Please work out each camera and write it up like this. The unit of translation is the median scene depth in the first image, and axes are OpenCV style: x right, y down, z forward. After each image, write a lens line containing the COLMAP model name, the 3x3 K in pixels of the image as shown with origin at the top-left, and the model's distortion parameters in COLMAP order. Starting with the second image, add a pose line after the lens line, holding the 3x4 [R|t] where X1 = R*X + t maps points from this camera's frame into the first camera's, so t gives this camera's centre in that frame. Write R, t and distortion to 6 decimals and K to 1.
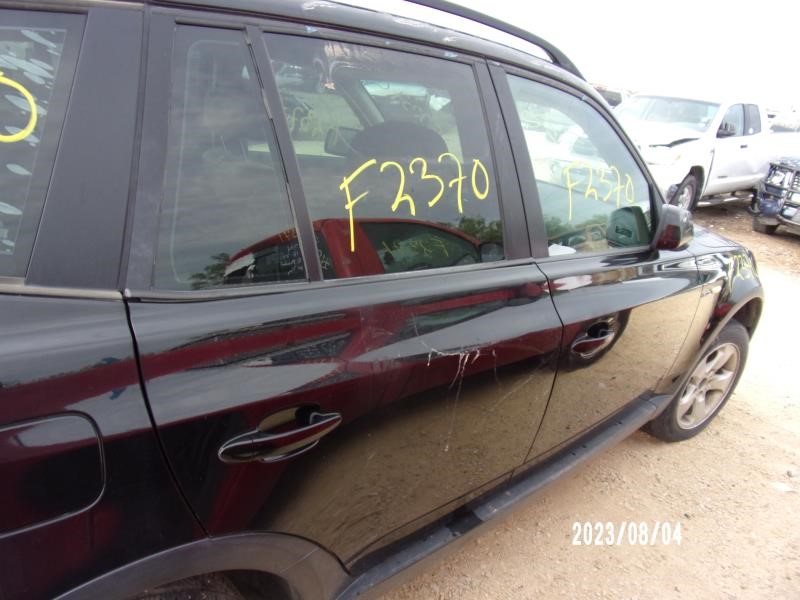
lens RADIAL K [[566.4, 0, 396.1], [0, 566.4, 302.3], [0, 0, 1]] dist [-0.019069, 0.005068]
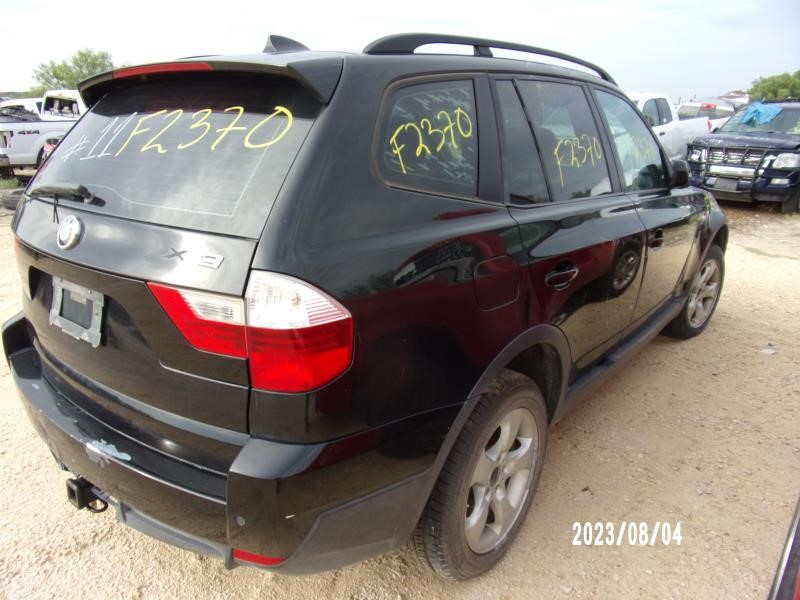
lens RADIAL K [[566.4, 0, 403.8], [0, 566.4, 293.8], [0, 0, 1]] dist [-0.019069, 0.005068]
pose [[0.981270, -0.156694, 0.112054, -0.320745], [0.163844, 0.984799, -0.057678, 0.105923], [-0.101313, 0.074957, 0.992027, -0.297575]]
